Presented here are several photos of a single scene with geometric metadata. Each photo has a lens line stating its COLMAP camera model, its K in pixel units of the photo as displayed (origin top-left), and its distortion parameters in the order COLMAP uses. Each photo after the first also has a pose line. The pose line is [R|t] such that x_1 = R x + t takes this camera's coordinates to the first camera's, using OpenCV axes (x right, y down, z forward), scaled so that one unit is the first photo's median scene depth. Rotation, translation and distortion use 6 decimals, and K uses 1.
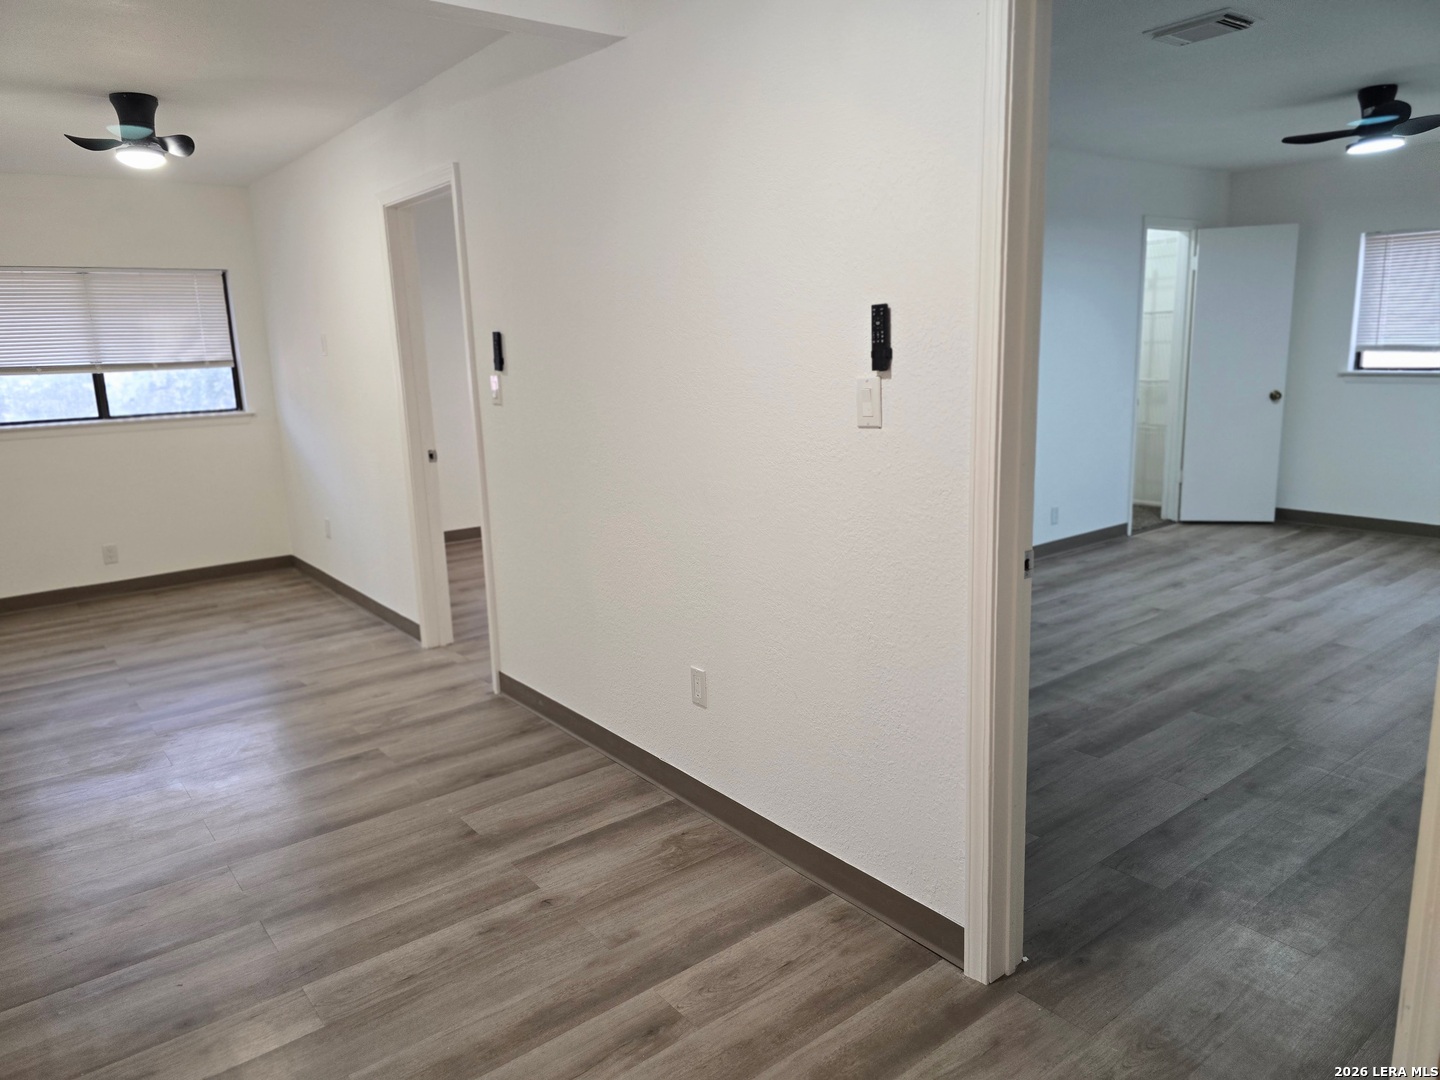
lens RADIAL K [[966.8, 0, 689.3], [0, 966.8, 534.0], [0, 0, 1]] dist [0.004300, -0.019744]
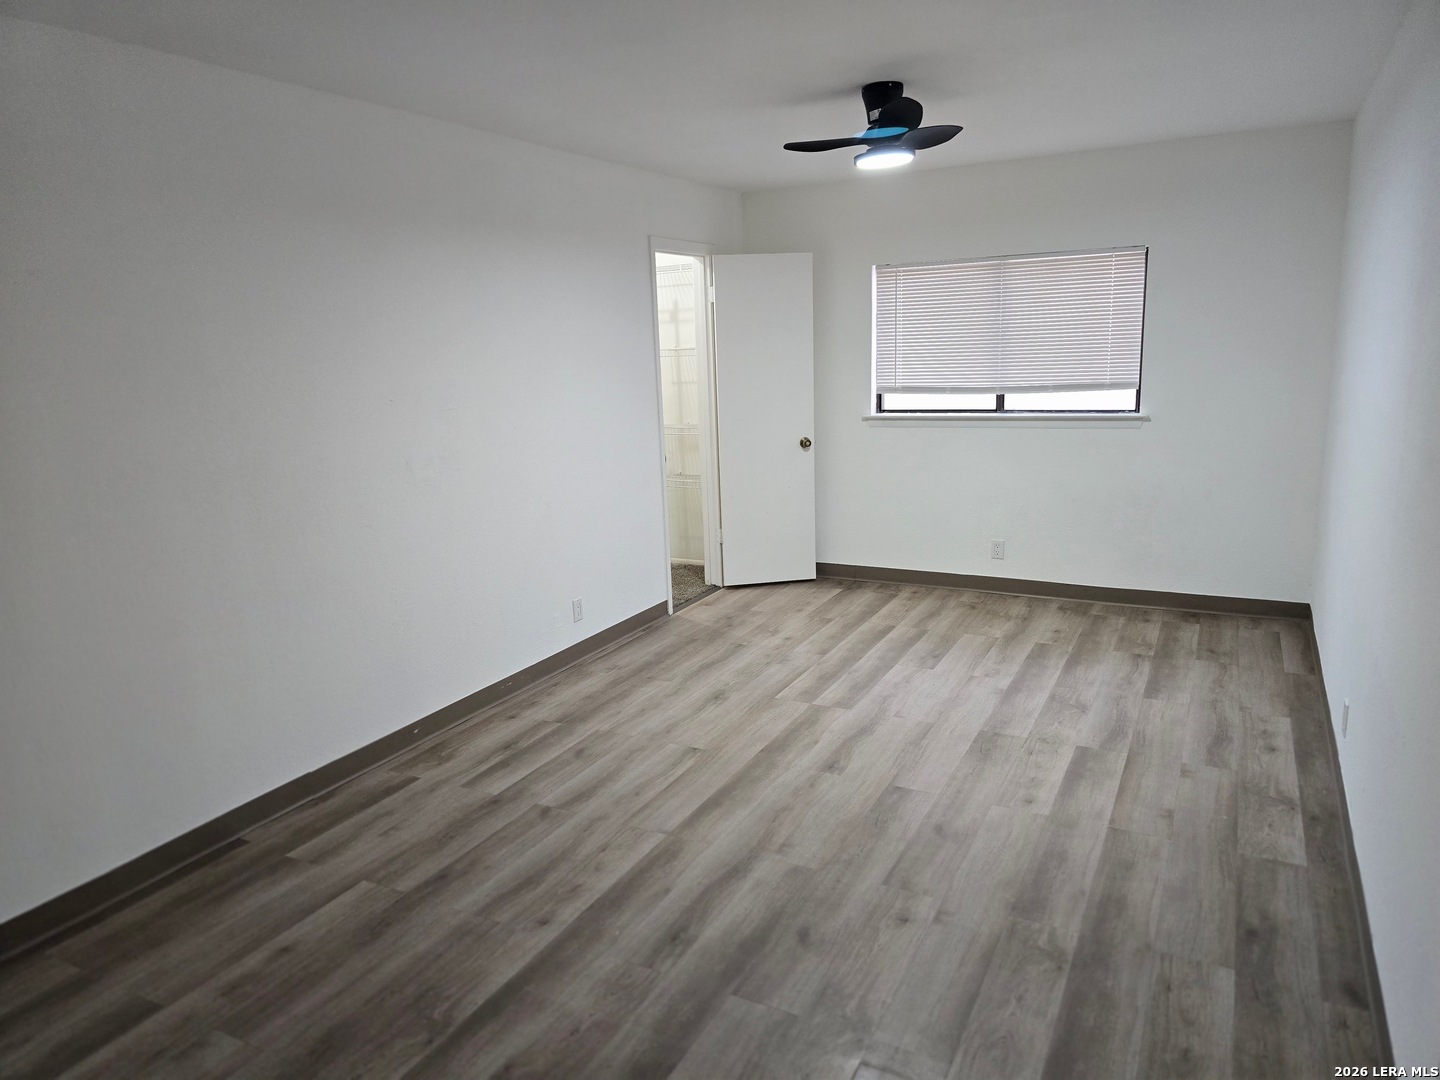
lens RADIAL K [[964.2, 0, 720.0], [0, 964.2, 540.0], [0, 0, 1]] dist [0.058249, -0.041552]
pose [[0.900415, -0.085469, 0.426553, 0.166308], [0.089070, 0.995958, 0.011543, -0.083073], [-0.425815, 0.027599, 0.904389, 0.257037]]
